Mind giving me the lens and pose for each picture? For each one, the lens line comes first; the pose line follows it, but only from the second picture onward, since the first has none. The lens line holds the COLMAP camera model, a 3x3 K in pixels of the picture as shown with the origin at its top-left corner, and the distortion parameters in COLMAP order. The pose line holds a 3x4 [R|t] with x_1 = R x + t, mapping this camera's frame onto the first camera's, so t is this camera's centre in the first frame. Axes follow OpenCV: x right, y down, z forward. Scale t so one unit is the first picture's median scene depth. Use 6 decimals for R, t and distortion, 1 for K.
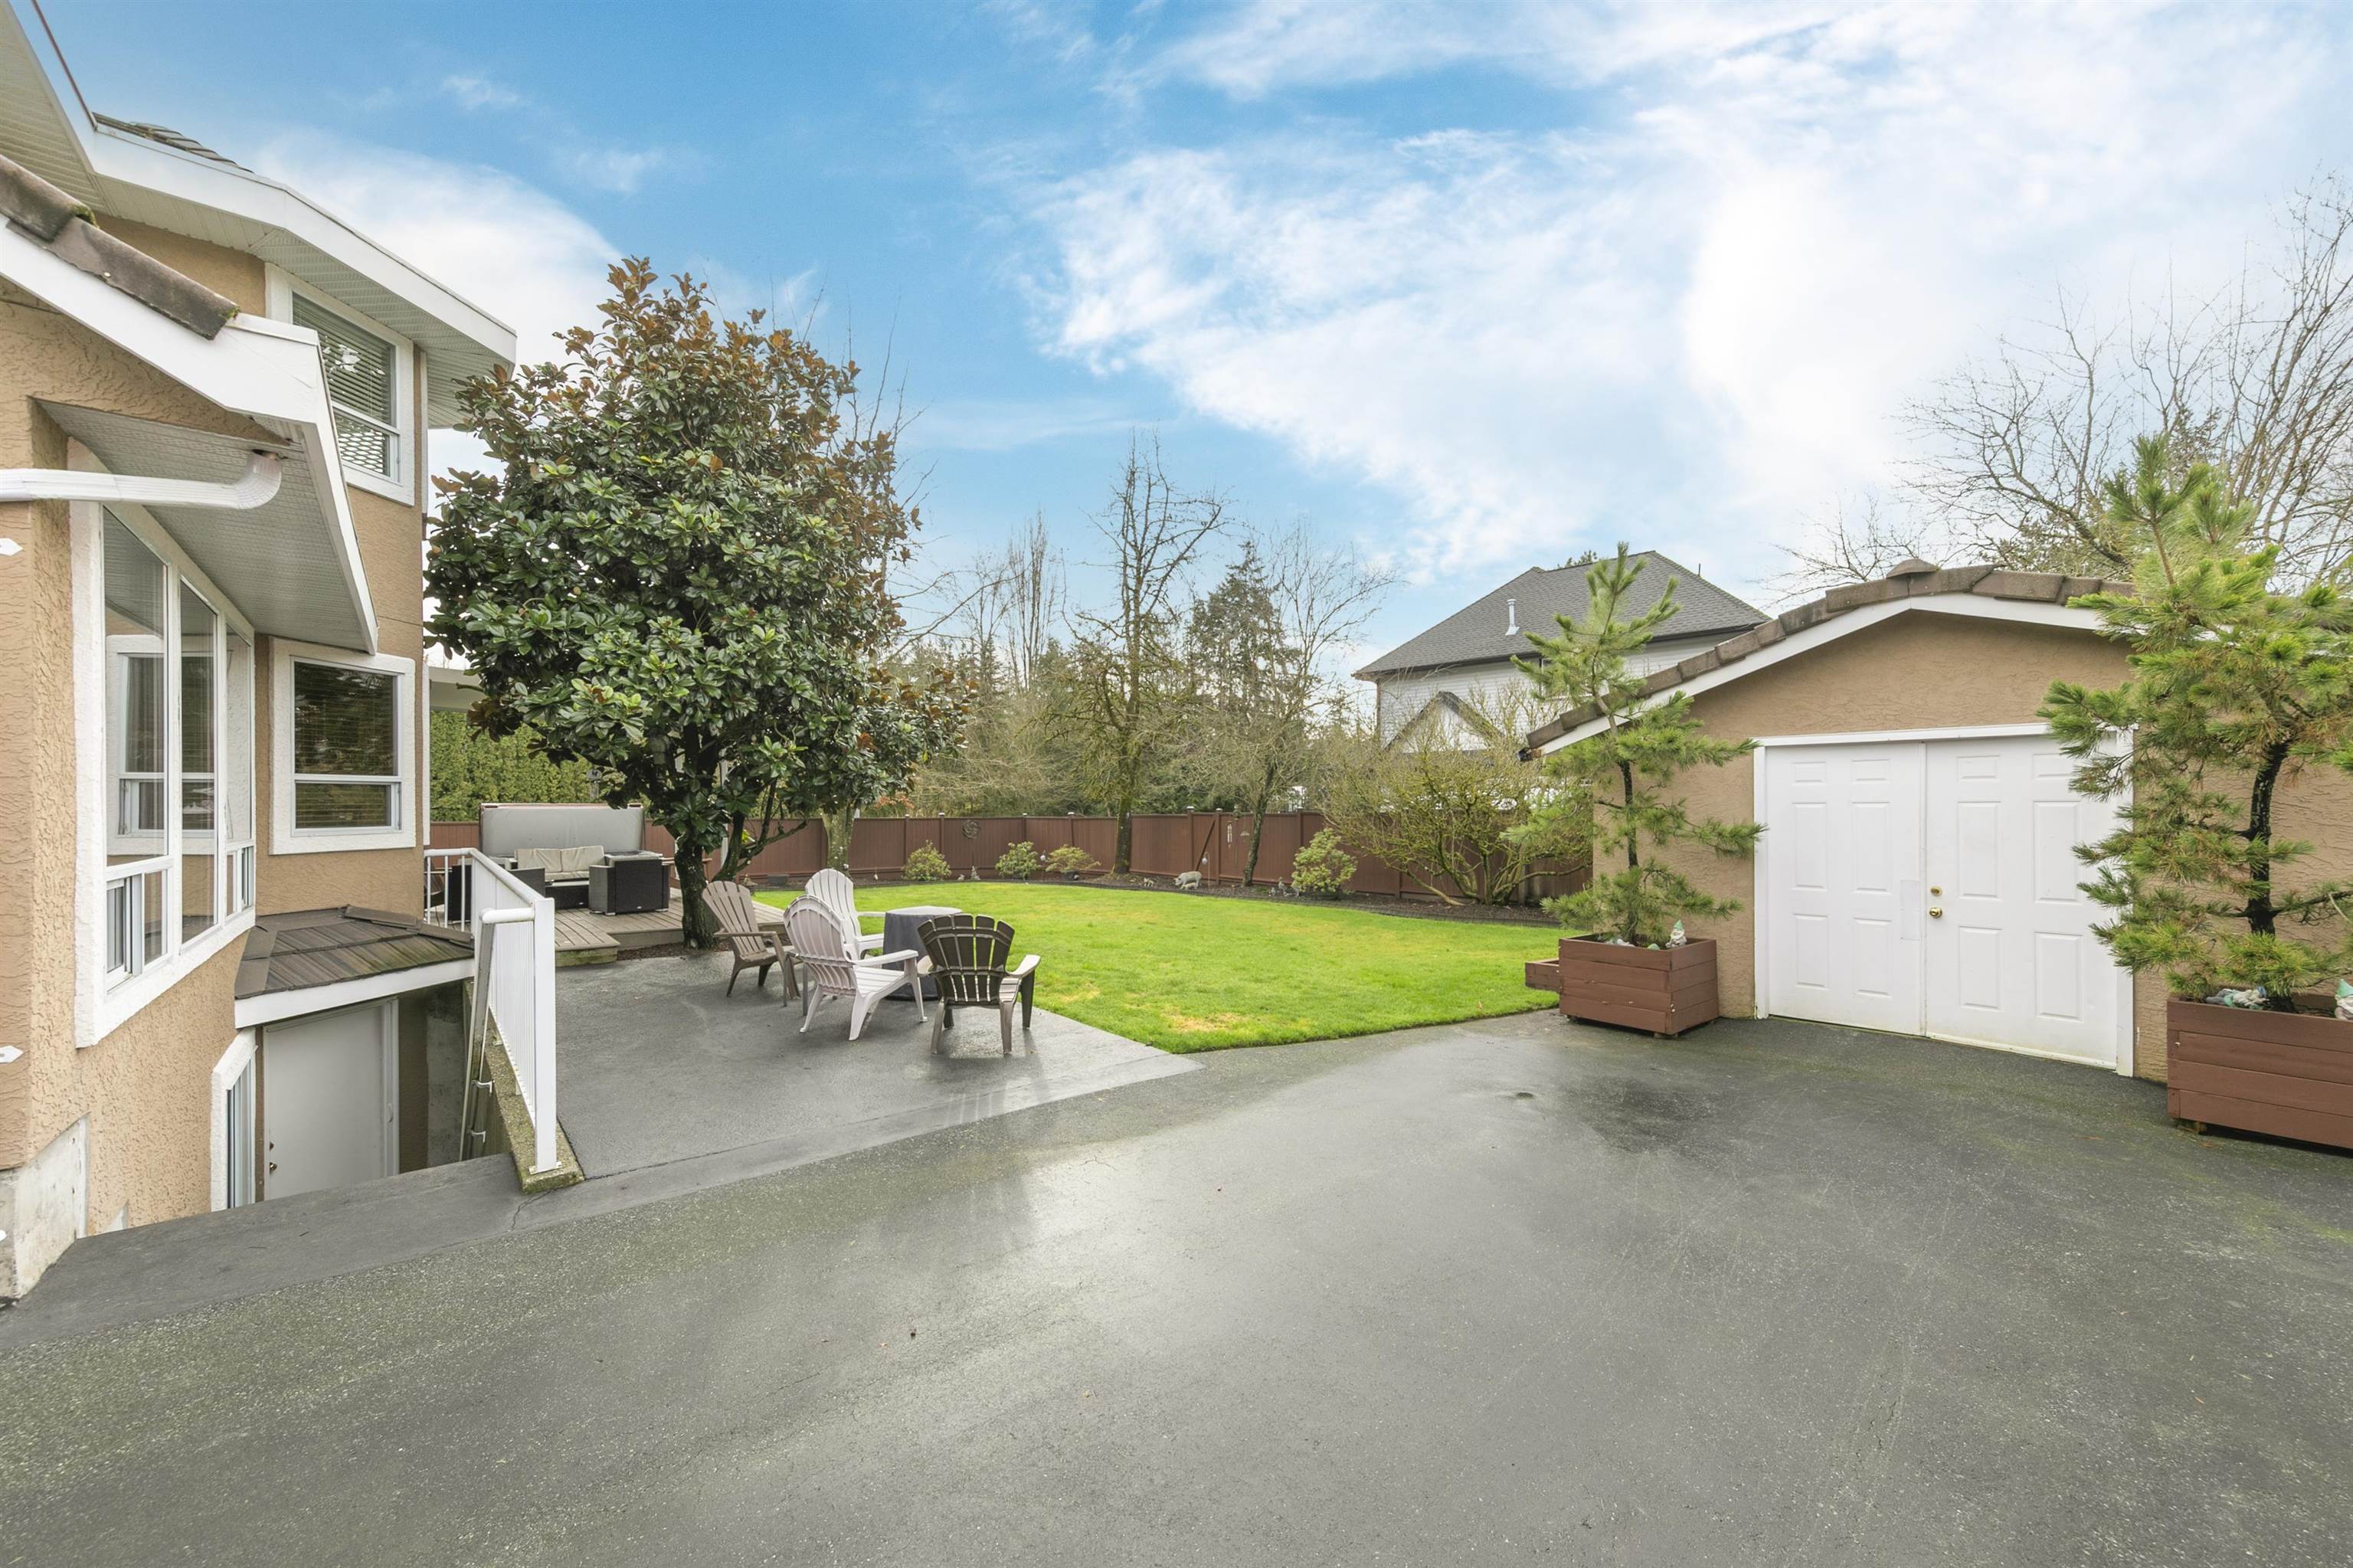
lens RADIAL K [[900.9, 0, 1176.5], [0, 900.9, 784.0], [0, 0, 1]] dist [-0.000220, -0.000007]
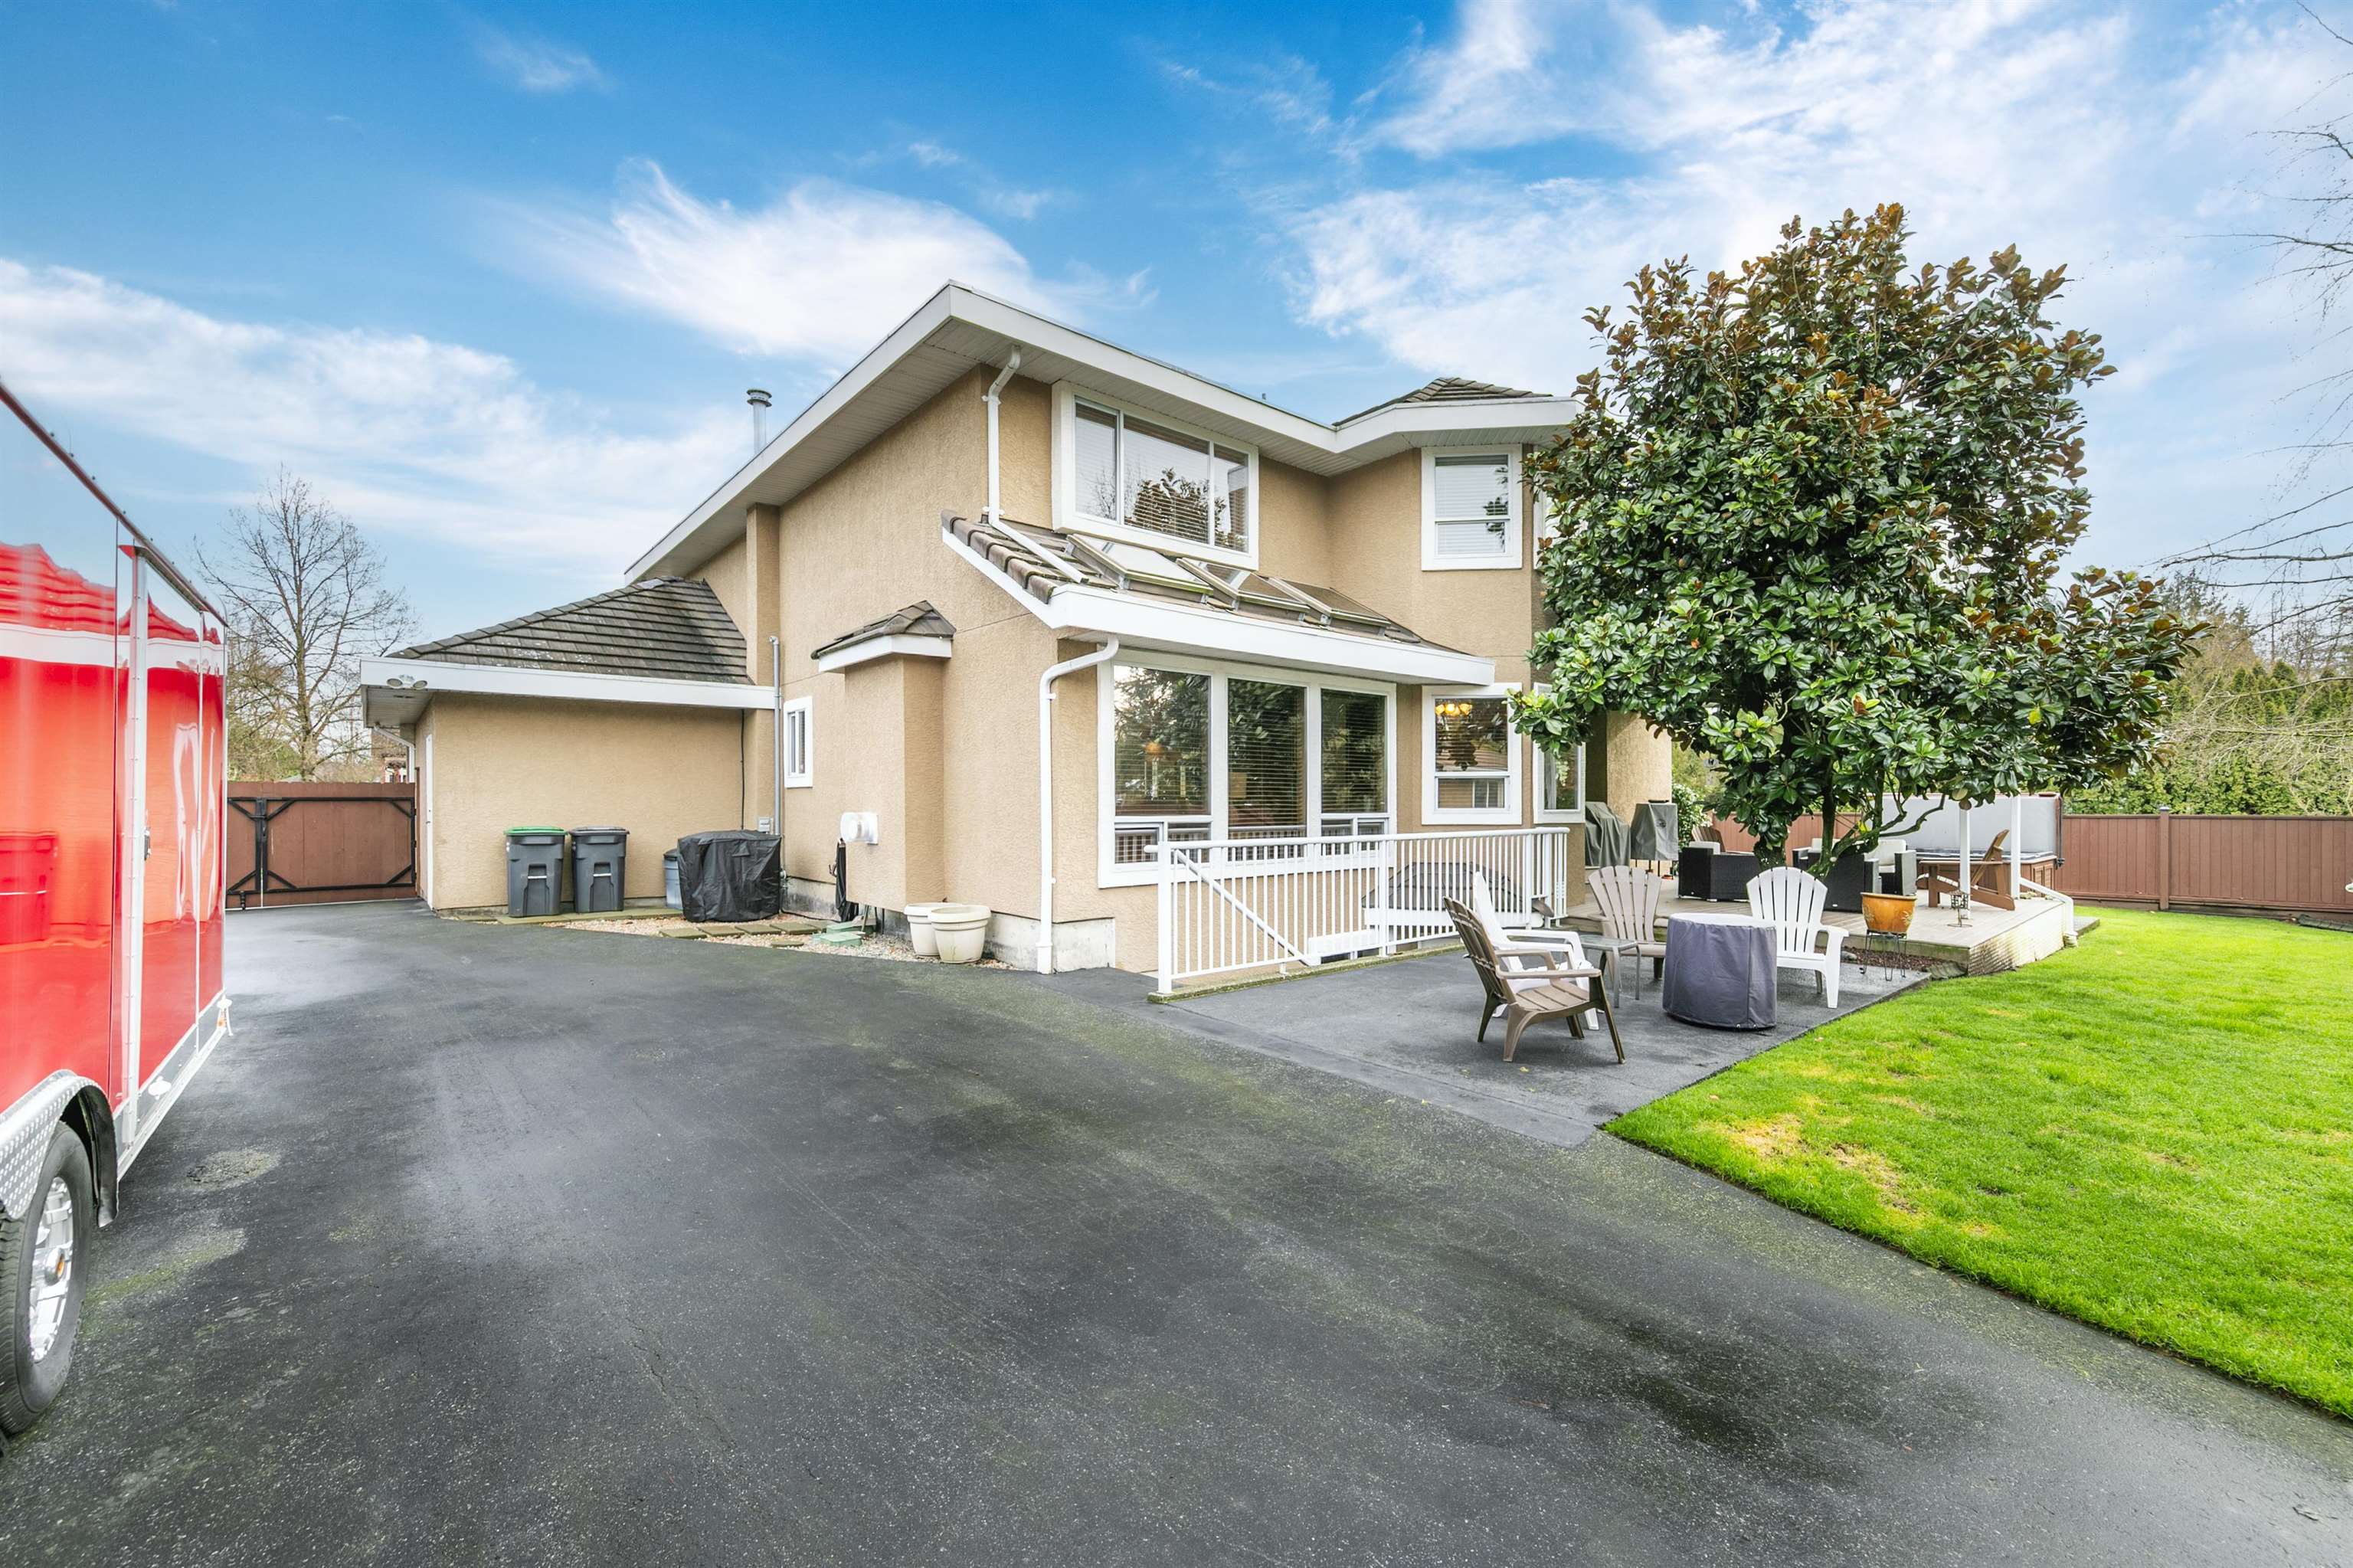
lens RADIAL K [[967.6, 0, 1176.5], [0, 967.6, 784.0], [0, 0, 1]] dist [0.000320, 0.000021]
pose [[0.001596, -0.015200, -0.999883, 0.726836], [0.014772, 0.999776, -0.015175, 0.031344], [0.999890, -0.014746, 0.001820, 0.630826]]
